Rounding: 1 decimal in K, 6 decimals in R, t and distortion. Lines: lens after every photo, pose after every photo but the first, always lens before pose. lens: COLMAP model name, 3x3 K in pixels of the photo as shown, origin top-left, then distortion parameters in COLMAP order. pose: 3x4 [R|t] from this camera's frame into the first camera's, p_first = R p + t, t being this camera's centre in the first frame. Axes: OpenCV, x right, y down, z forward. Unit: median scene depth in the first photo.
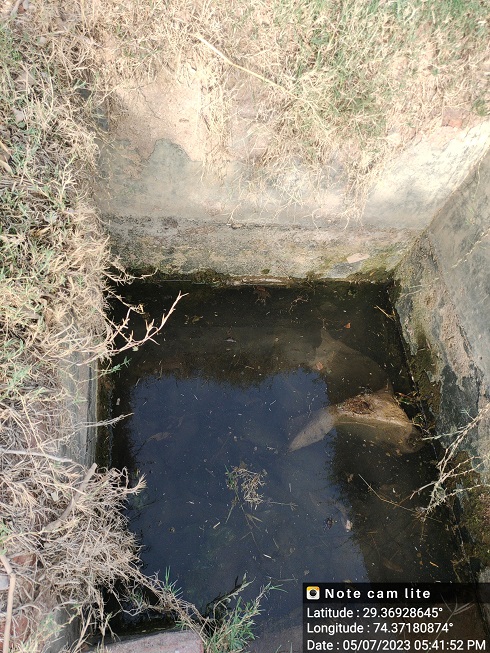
lens RADIAL K [[582.7, 0, 228.9], [0, 582.7, 325.1], [0, 0, 1]] dist [0.051671, -0.133384]
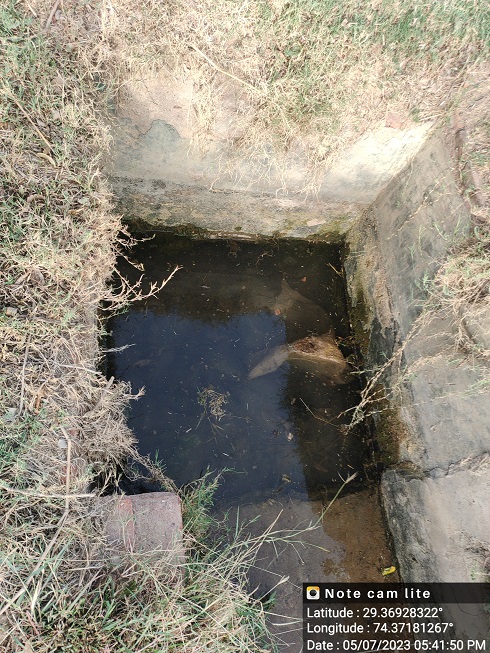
lens RADIAL K [[582.7, 0, 228.9], [0, 582.7, 325.1], [0, 0, 1]] dist [0.051671, -0.133384]
pose [[0.997252, 0.049392, 0.055223, -0.014547], [-0.055297, 0.992270, 0.111094, -0.040047], [-0.049309, -0.113842, 0.992274, -0.256349]]
